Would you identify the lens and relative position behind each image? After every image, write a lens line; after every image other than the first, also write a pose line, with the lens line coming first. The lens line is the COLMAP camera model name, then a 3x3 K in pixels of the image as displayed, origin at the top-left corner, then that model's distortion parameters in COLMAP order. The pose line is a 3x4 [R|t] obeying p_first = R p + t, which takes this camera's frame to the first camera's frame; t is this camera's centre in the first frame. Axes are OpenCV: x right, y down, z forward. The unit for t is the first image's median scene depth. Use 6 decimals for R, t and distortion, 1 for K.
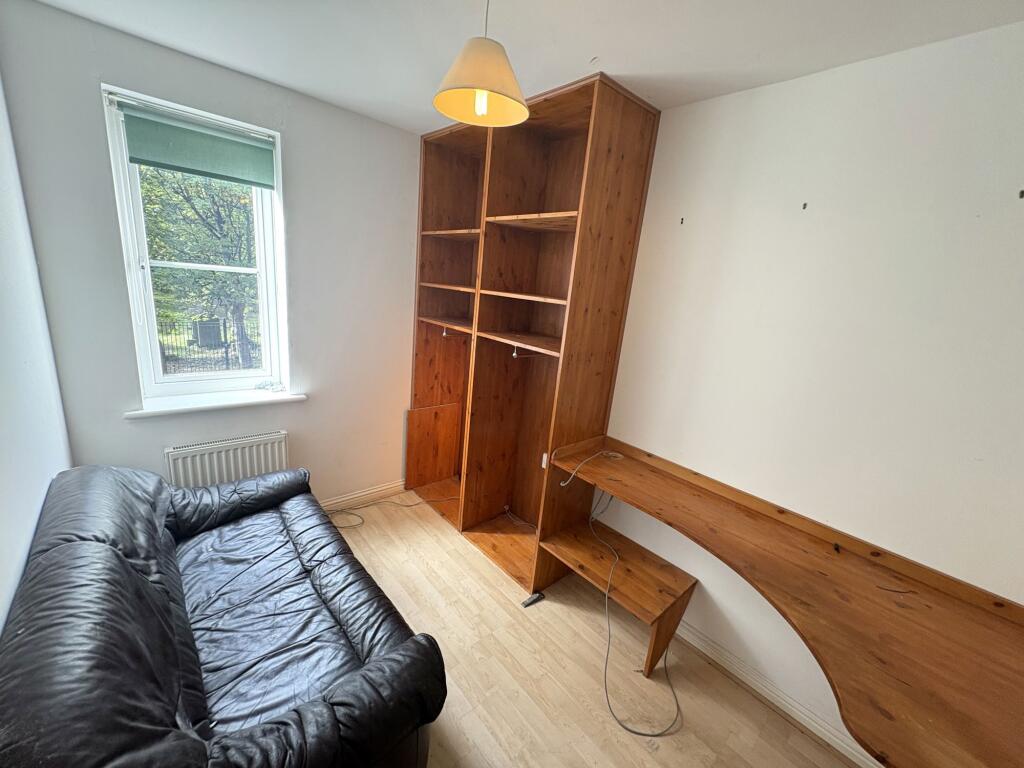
lens RADIAL K [[408.1, 0, 512.0], [0, 408.1, 384.0], [0, 0, 1]] dist [0.000490, 0.000084]
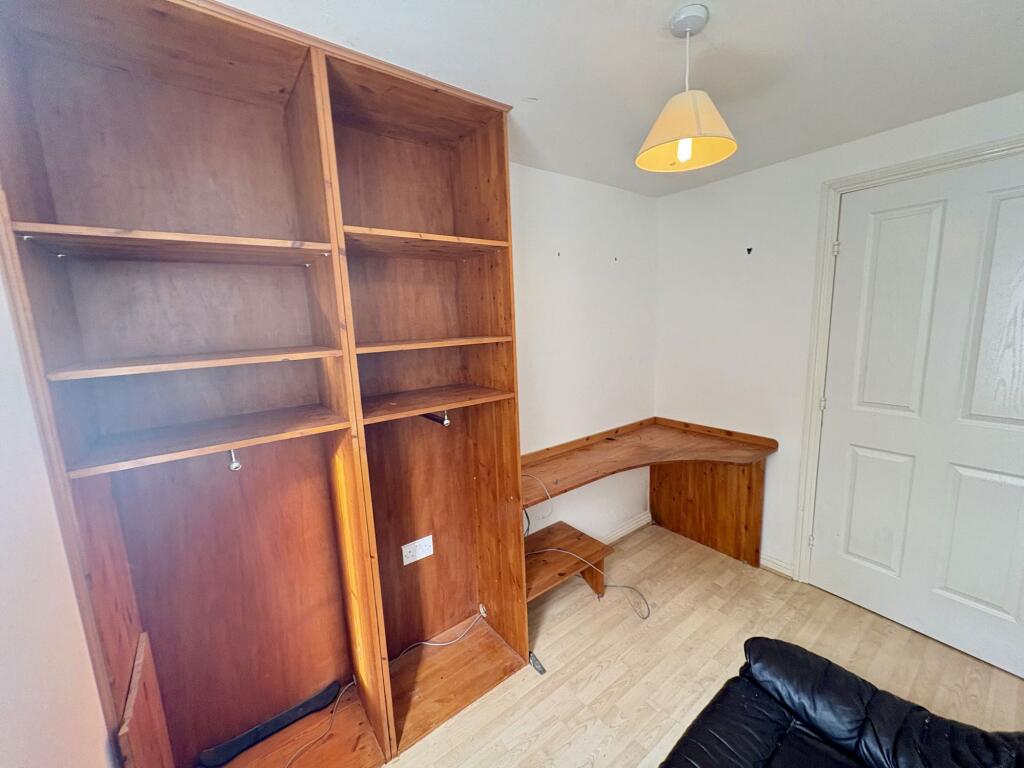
lens RADIAL K [[408.1, 0, 512.0], [0, 408.1, 384.0], [0, 0, 1]] dist [0.000490, 0.000084]
pose [[0.069110, -0.251230, 0.965457, -0.768685], [0.294358, 0.929819, 0.220886, -0.297712], [-0.953193, 0.268925, 0.138211, 0.872649]]
